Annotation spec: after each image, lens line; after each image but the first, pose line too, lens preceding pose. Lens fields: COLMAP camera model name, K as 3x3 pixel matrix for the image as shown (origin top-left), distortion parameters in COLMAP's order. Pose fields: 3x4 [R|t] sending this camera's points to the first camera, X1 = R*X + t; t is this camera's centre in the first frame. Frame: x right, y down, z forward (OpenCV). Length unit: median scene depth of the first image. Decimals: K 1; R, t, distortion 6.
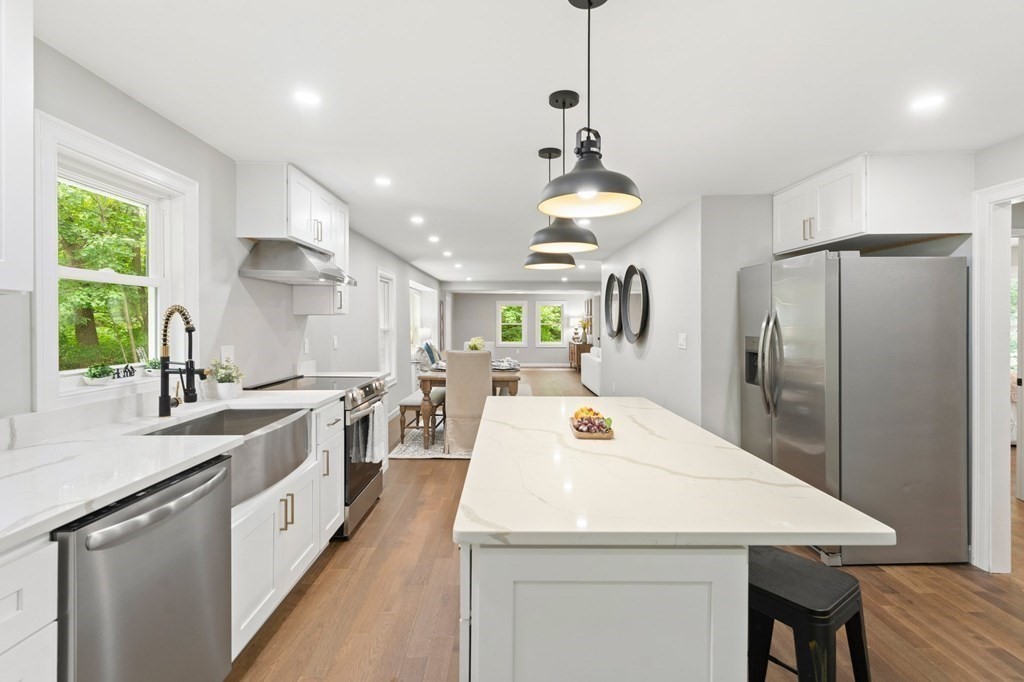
lens RADIAL K [[468.5, 0, 511.3], [0, 468.5, 321.8], [0, 0, 1]] dist [0.002664, 0.000368]
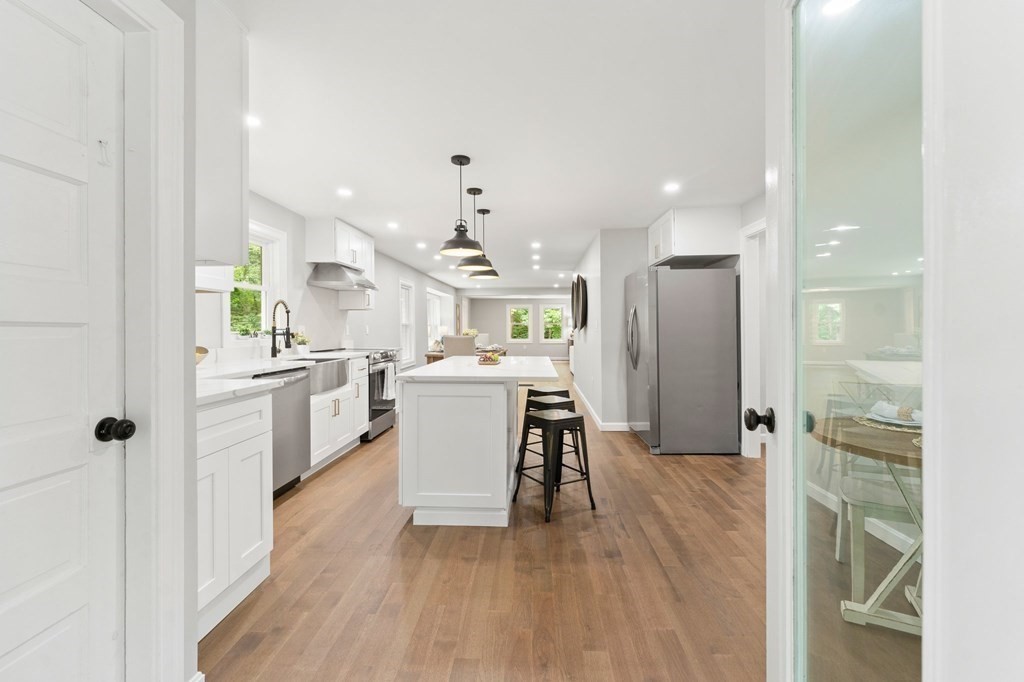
lens RADIAL K [[438.1, 0, 516.1], [0, 438.1, 323.4], [0, 0, 1]] dist [-0.000399, -0.000052]
pose [[0.998602, -0.006366, -0.052475, 0.262975], [0.005998, 0.999956, -0.007160, 0.058905], [0.052518, 0.006835, 0.998597, -0.558456]]
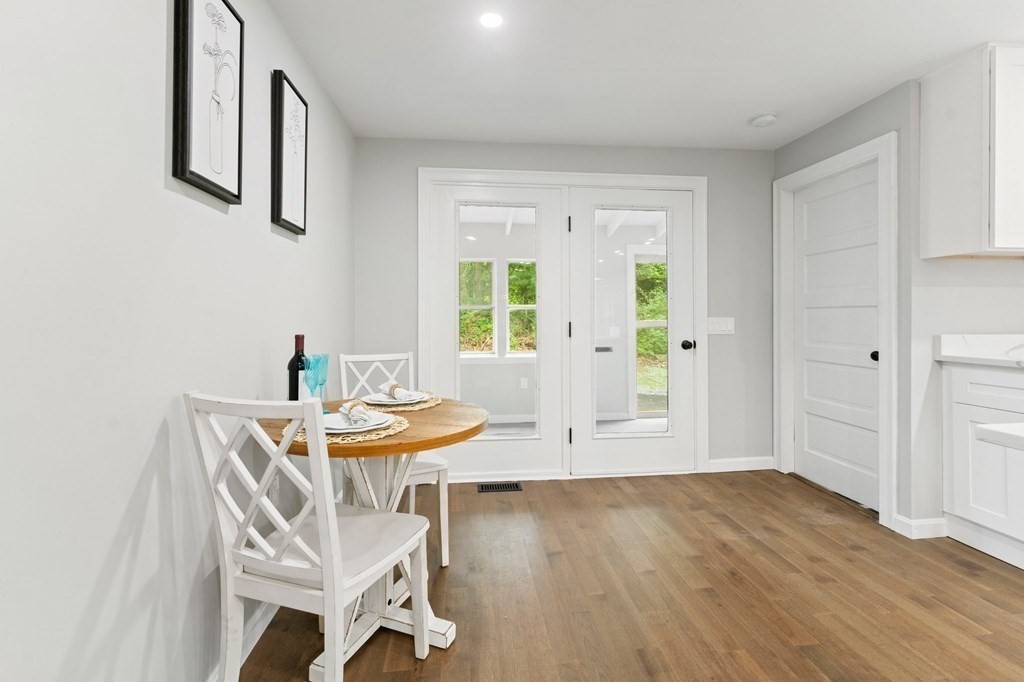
lens RADIAL K [[444.2, 0, 511.6], [0, 444.2, 316.2], [0, 0, 1]] dist [-0.013402, -0.000200]
pose [[-0.994646, -0.001137, -0.103337, 0.686471], [-0.000308, 0.999968, -0.008033, 0.084192], [0.103343, -0.007958, -0.994614, 0.653977]]
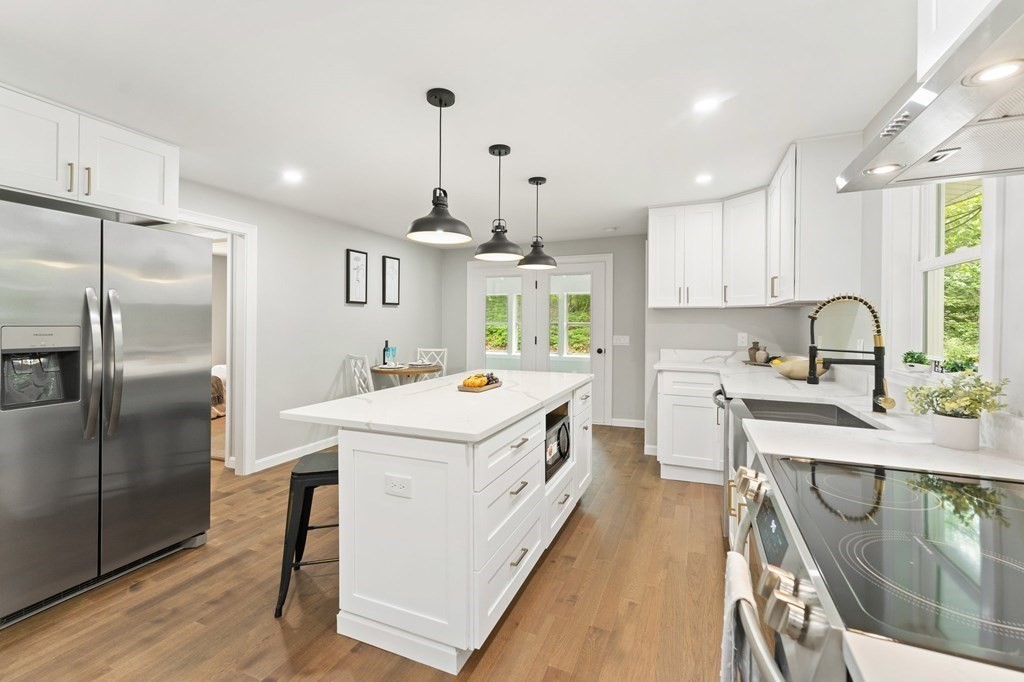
lens RADIAL K [[438.1, 0, 516.1], [0, 438.1, 323.4], [0, 0, 1]] dist [-0.000399, -0.000052]
pose [[-0.921293, -0.009429, 0.388754, -0.308262], [-0.009300, 0.999954, 0.002214, 0.023638], [-0.388757, -0.001576, -0.921339, 1.529439]]
